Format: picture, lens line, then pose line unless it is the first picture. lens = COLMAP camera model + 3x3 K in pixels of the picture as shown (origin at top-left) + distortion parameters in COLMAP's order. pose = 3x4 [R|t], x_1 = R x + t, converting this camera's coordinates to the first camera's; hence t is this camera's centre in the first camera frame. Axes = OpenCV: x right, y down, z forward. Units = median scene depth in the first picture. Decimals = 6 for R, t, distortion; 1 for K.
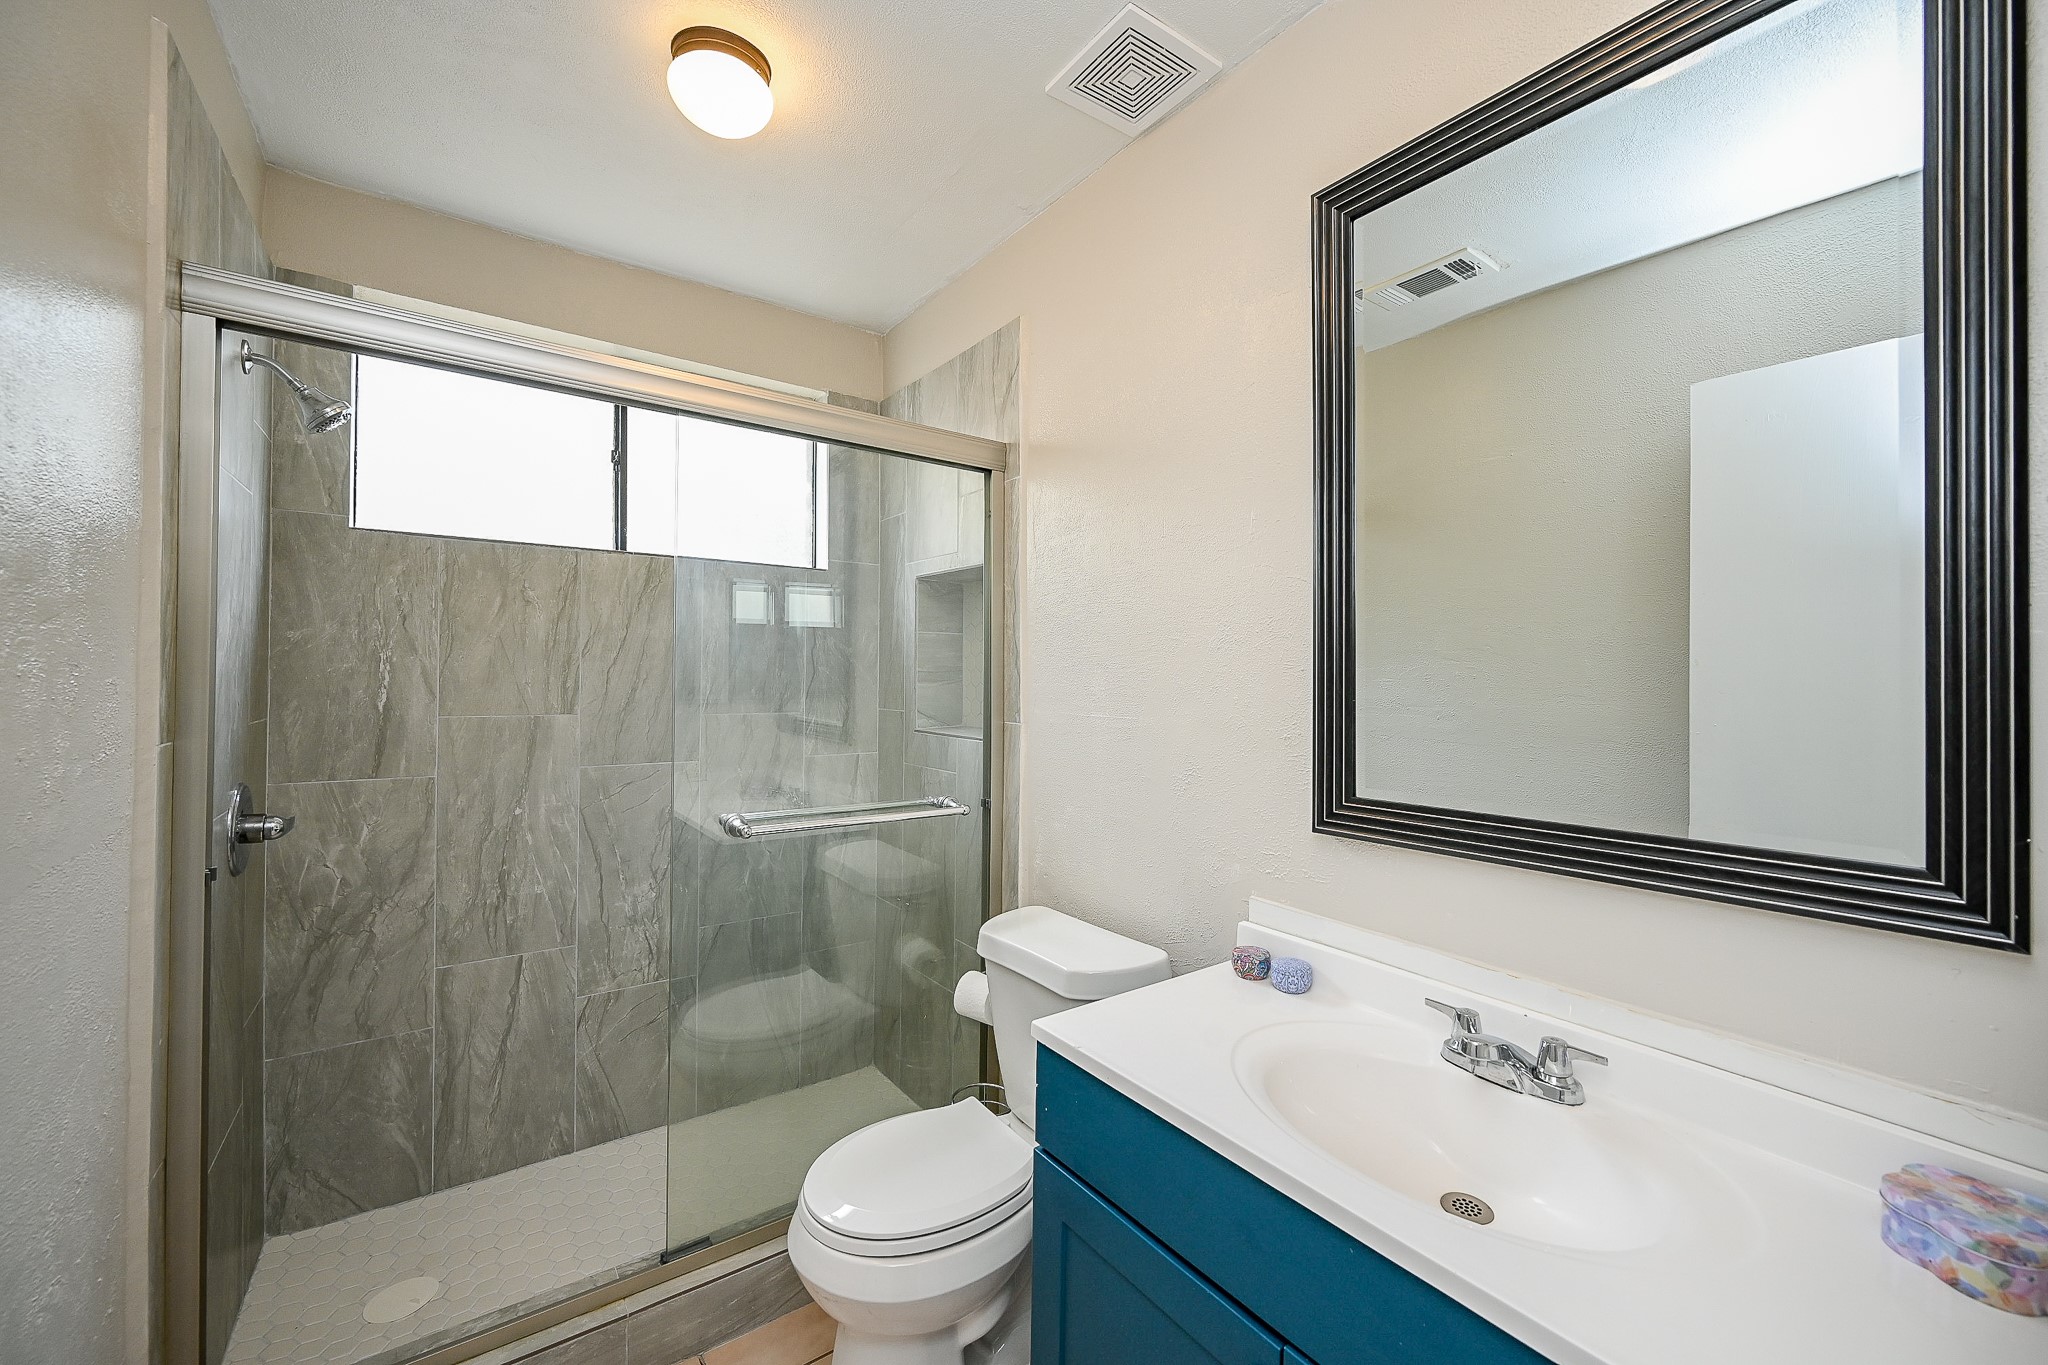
lens RADIAL K [[804.7, 0, 1023.8], [0, 804.7, 675.7], [0, 0, 1]] dist [0.000191, 0.000034]
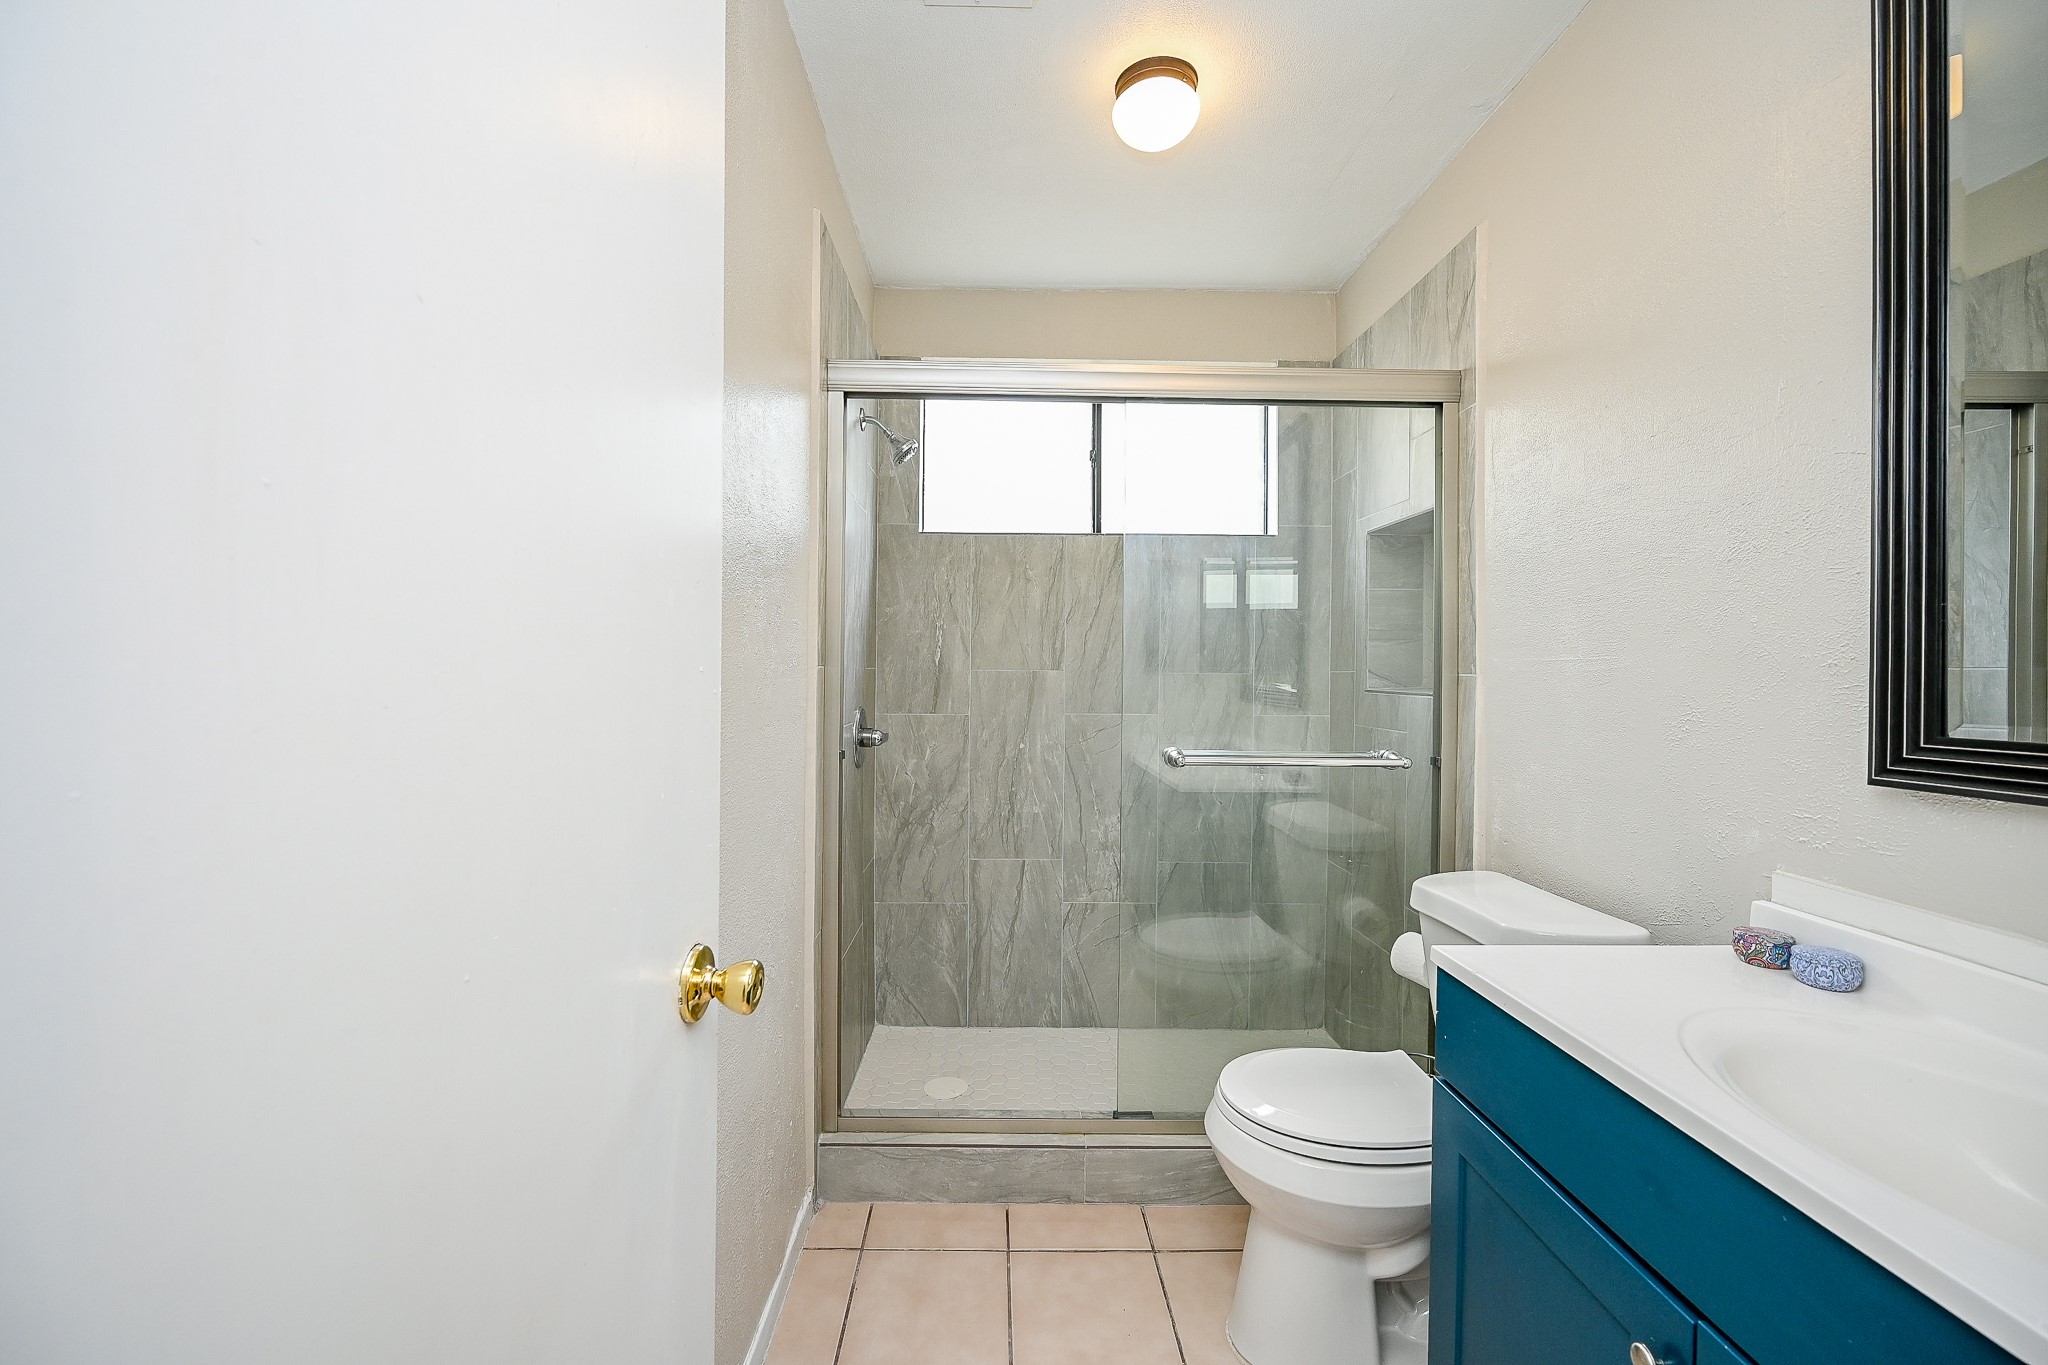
lens RADIAL K [[808.1, 0, 1013.0], [0, 808.1, 680.5], [0, 0, 1]] dist [-0.002117, -0.000154]
pose [[0.819238, 0.001714, -0.573452, 0.090360], [0.000826, 0.999991, 0.004169, 0.061908], [0.573454, -0.003889, 0.819229, -0.049327]]
